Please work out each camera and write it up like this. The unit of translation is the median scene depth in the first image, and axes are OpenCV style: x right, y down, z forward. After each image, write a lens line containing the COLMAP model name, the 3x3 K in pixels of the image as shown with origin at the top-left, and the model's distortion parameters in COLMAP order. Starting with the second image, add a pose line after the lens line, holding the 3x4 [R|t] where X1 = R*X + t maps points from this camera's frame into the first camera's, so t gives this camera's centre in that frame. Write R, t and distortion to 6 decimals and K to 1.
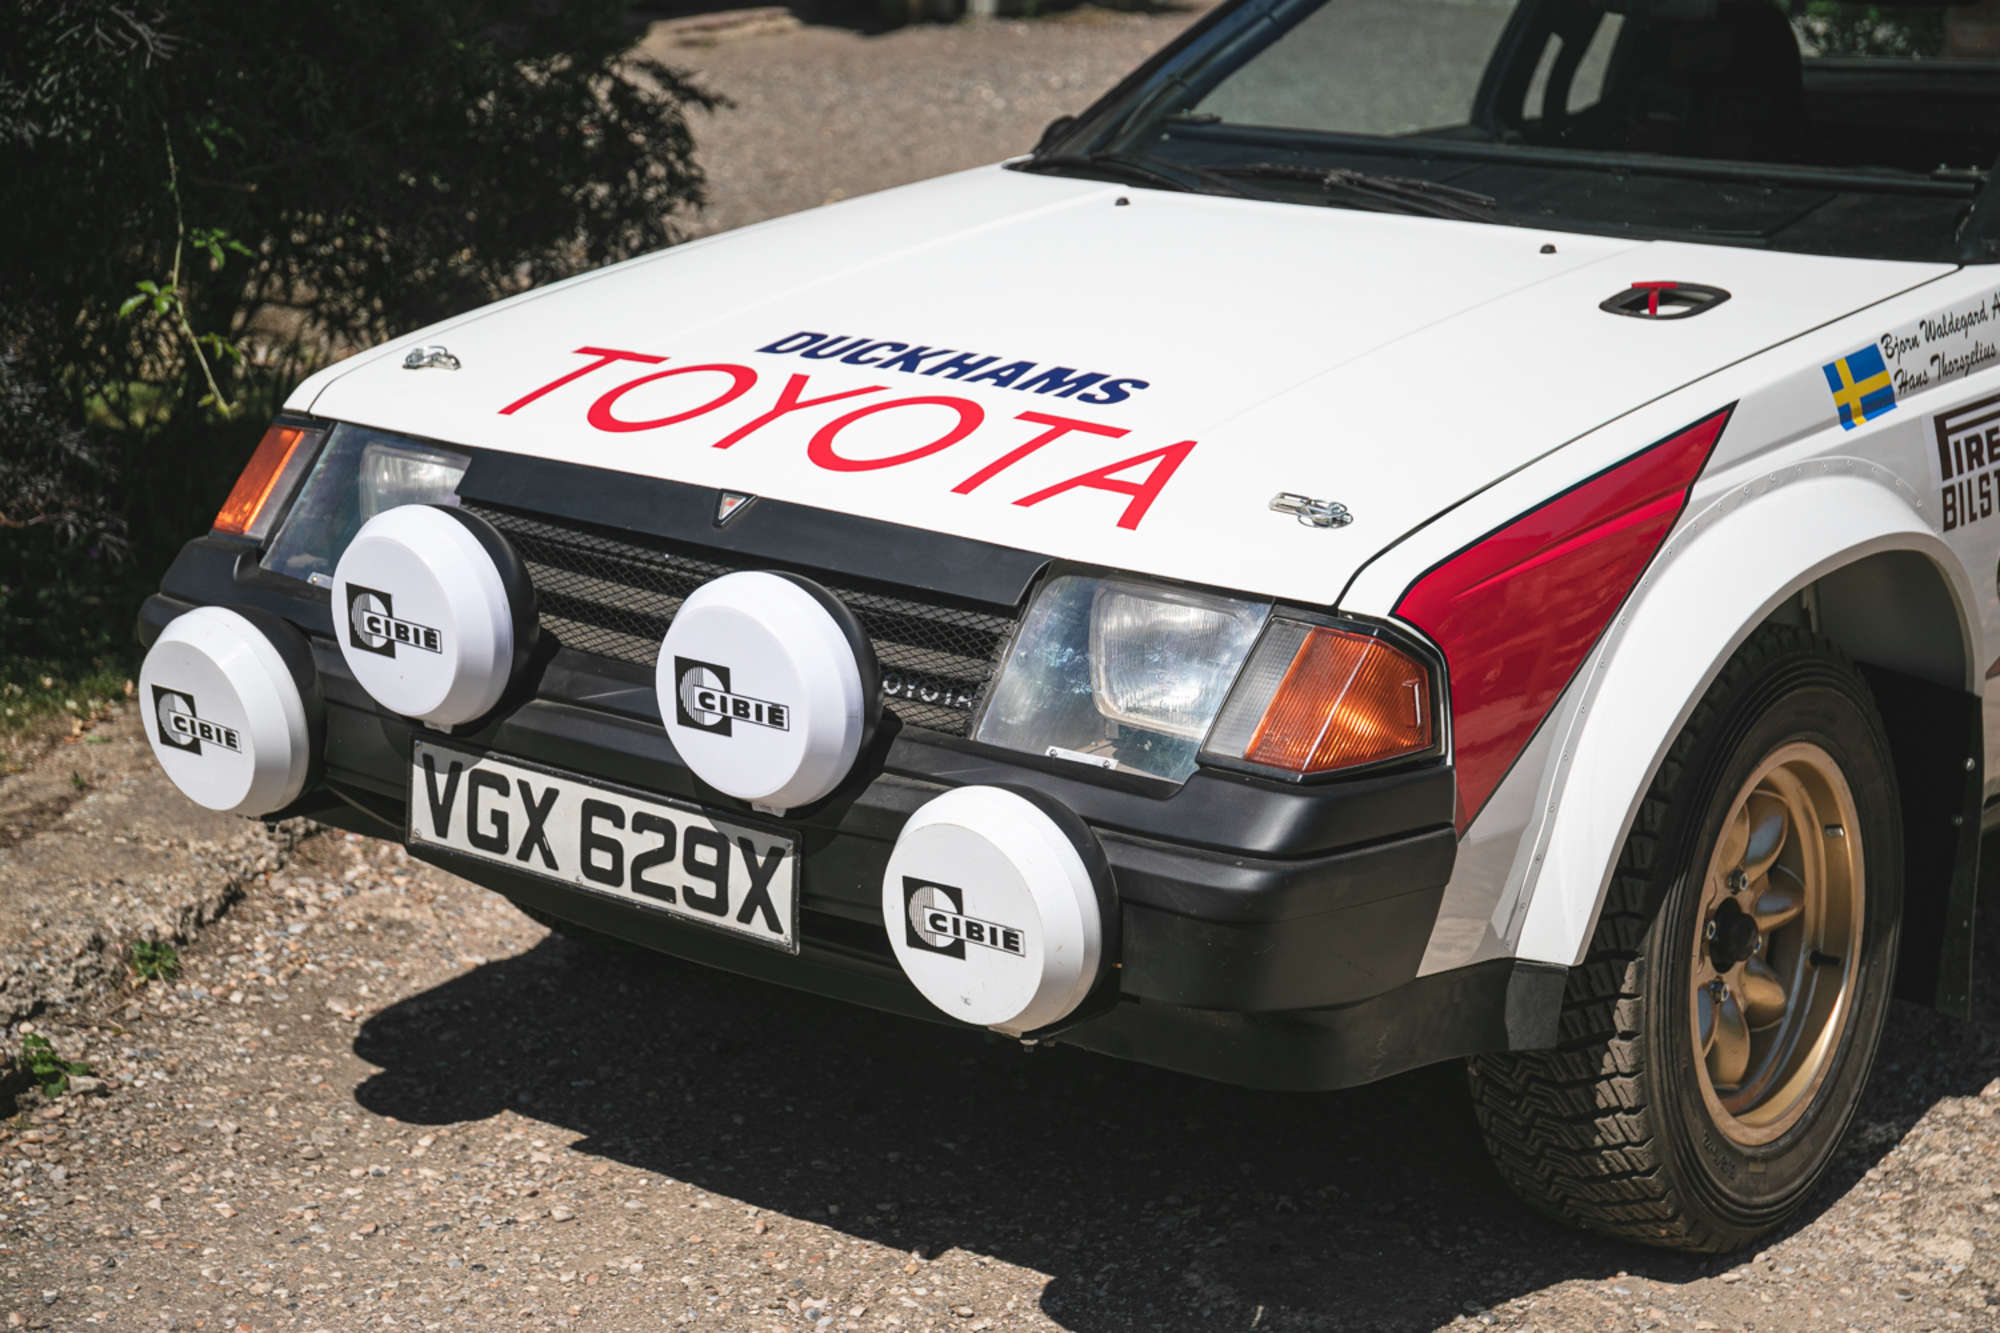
lens RADIAL K [[3863.2, 0, 1000.0], [0, 3863.2, 666.5], [0, 0, 1]] dist [0.026747, 0.032751]
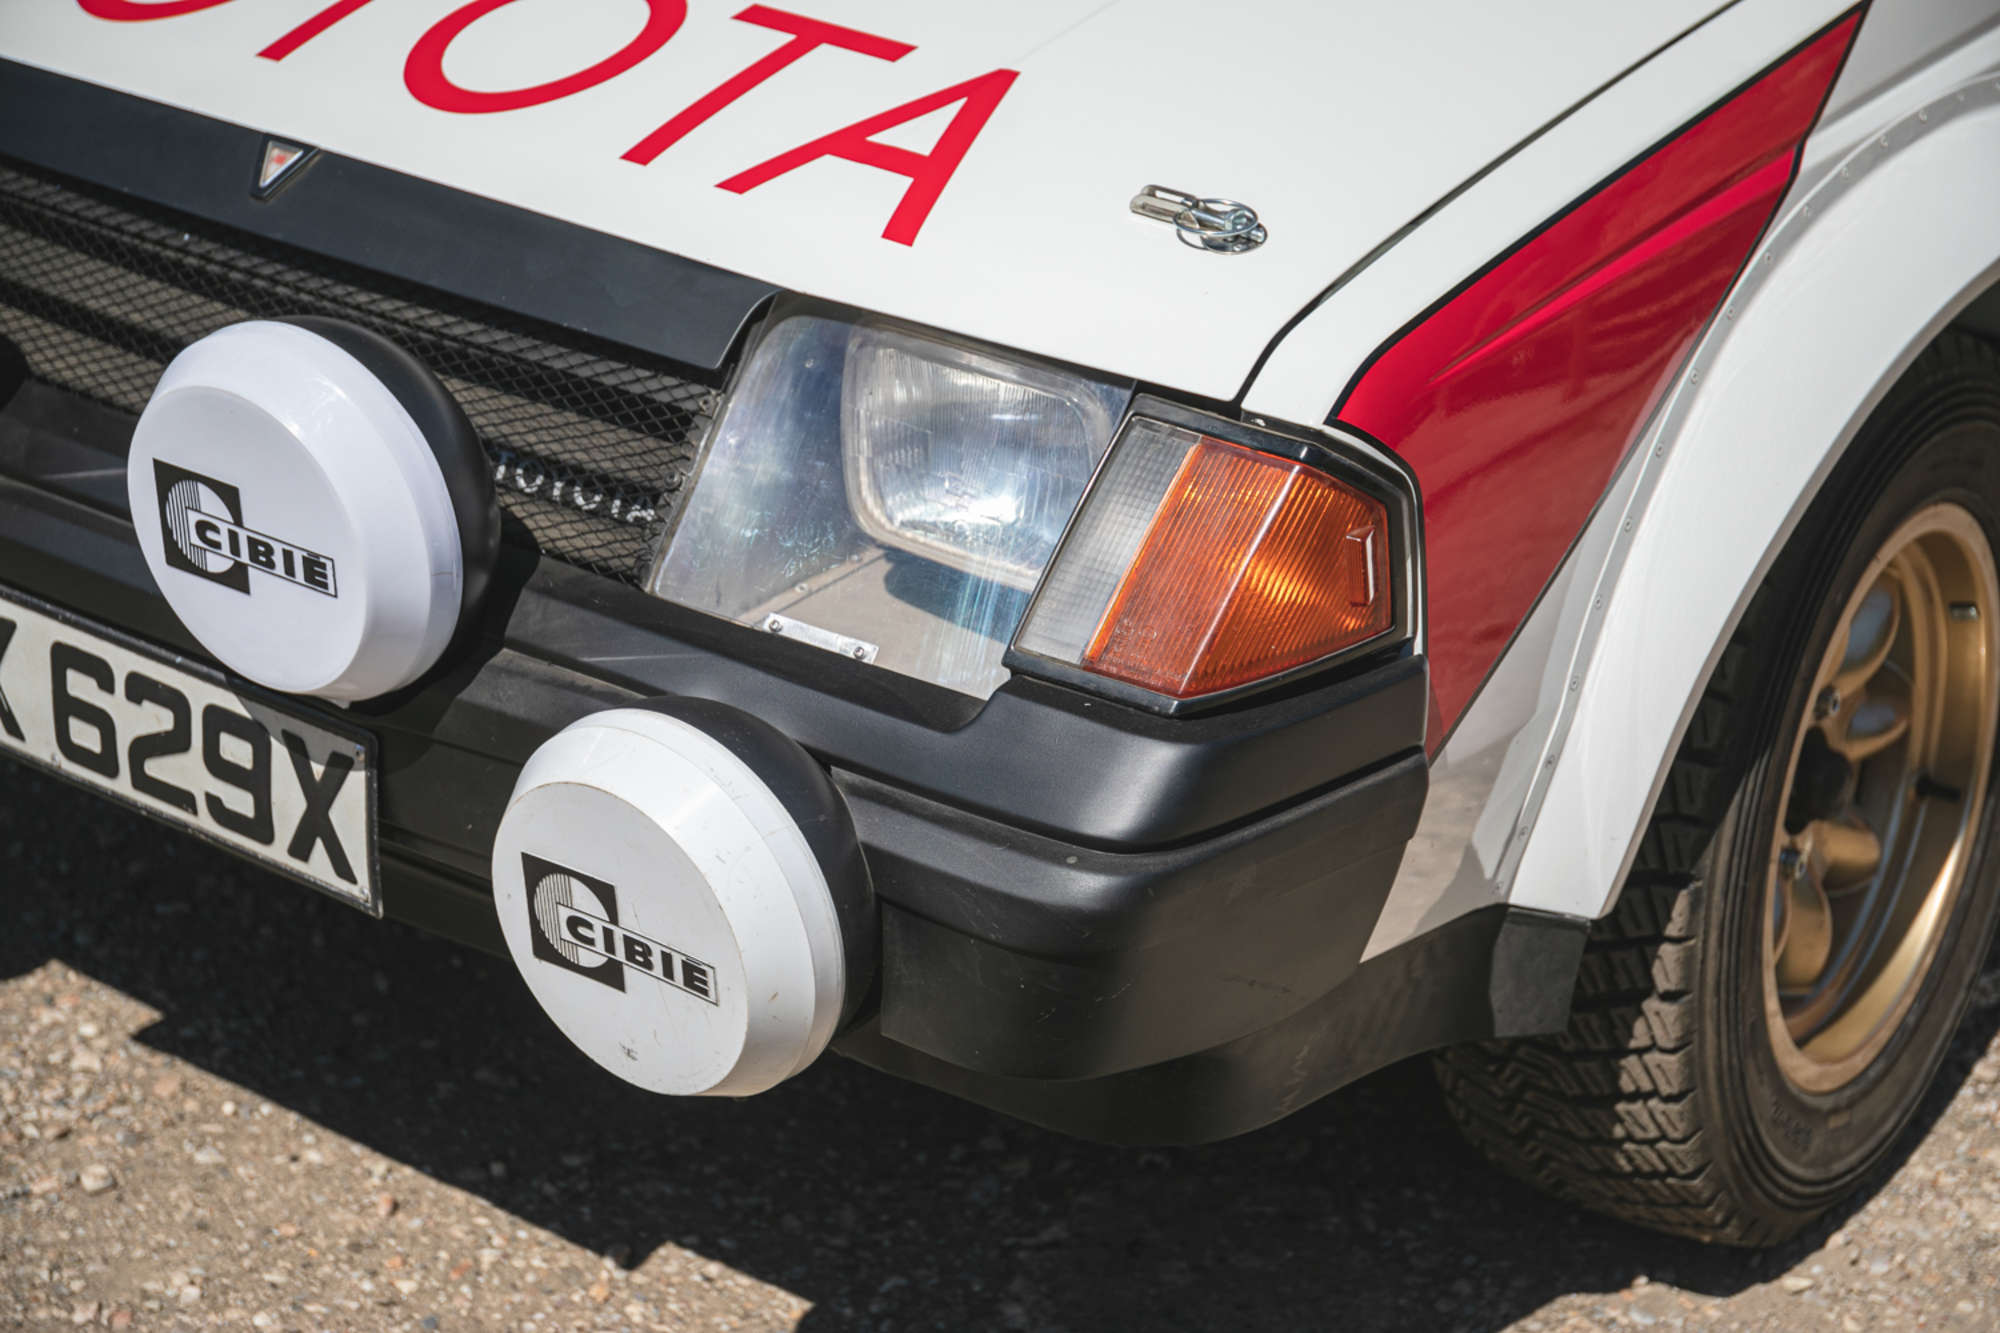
lens RADIAL K [[3733.8, 0, 1032.0], [0, 3733.8, 710.7], [0, 0, 1]] dist [0.070610, 0.120383]
pose [[0.999400, -0.005468, 0.034213, 0.032367], [-0.001391, 0.980339, 0.197318, -0.077411], [-0.034619, -0.197247, 0.979742, 0.392253]]
